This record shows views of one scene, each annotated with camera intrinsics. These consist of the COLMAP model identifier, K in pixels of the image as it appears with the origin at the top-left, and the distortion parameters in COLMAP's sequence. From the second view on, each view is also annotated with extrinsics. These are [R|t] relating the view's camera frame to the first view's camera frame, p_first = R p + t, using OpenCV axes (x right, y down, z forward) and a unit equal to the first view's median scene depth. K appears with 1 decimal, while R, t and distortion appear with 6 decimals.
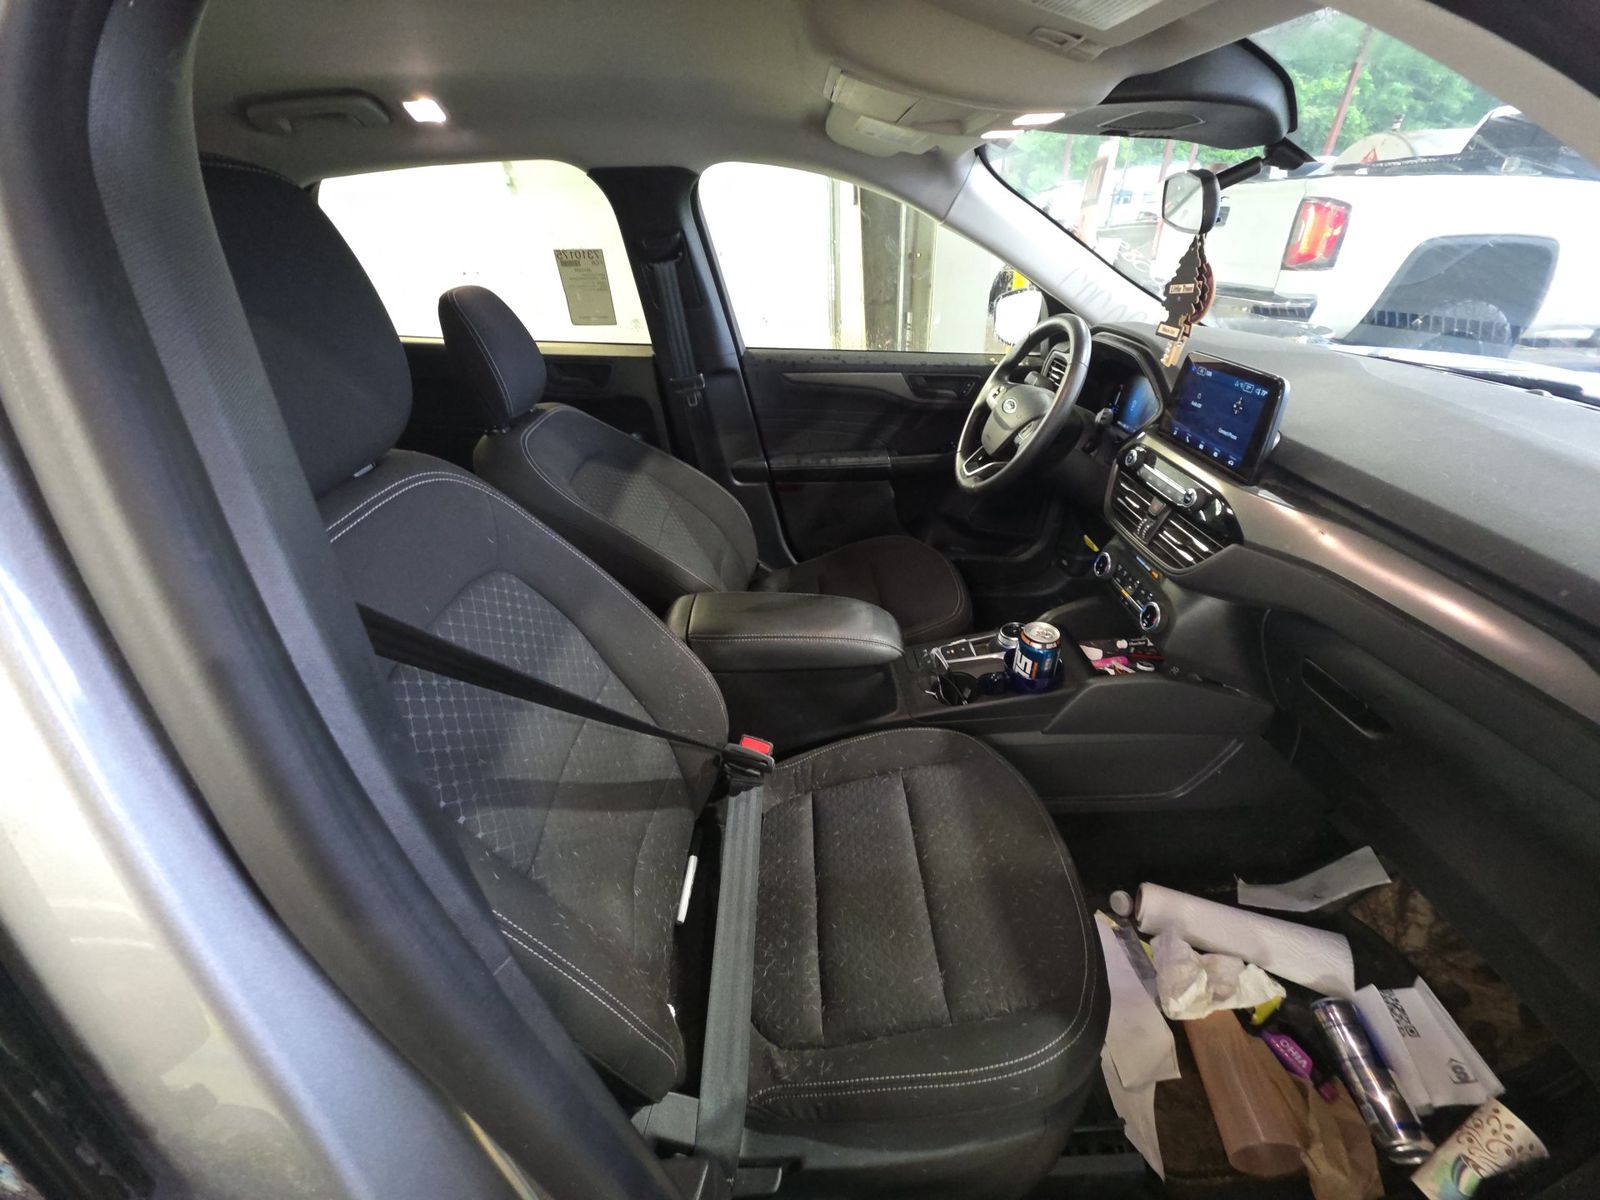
lens RADIAL K [[645.0, 0, 795.3], [0, 645.0, 608.2], [0, 0, 1]] dist [-0.002709, -0.001177]
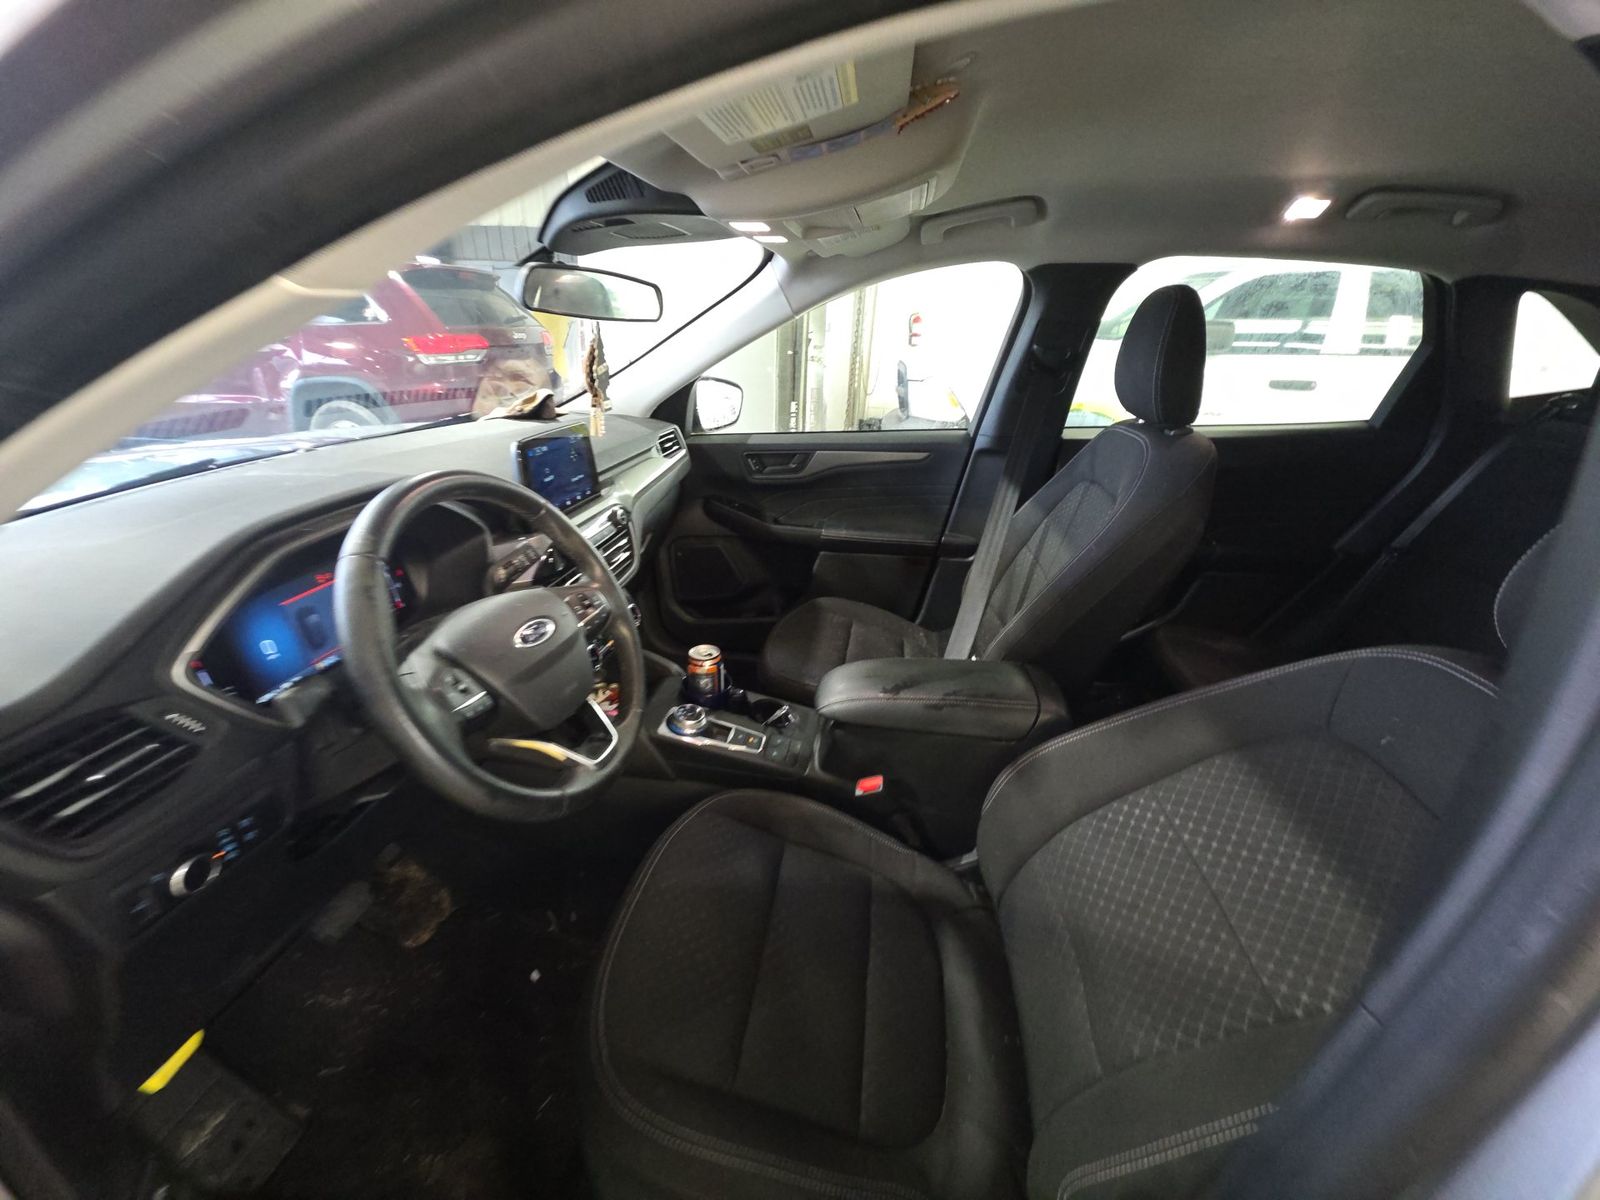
lens RADIAL K [[645.0, 0, 792.8], [0, 645.0, 594.6], [0, 0, 1]] dist [-0.002709, -0.001177]
pose [[-0.984429, -0.054867, 0.166998, 0.052714], [0.100888, 0.601622, 0.792384, -1.053856], [-0.143946, 0.796894, -0.586719, 1.814870]]
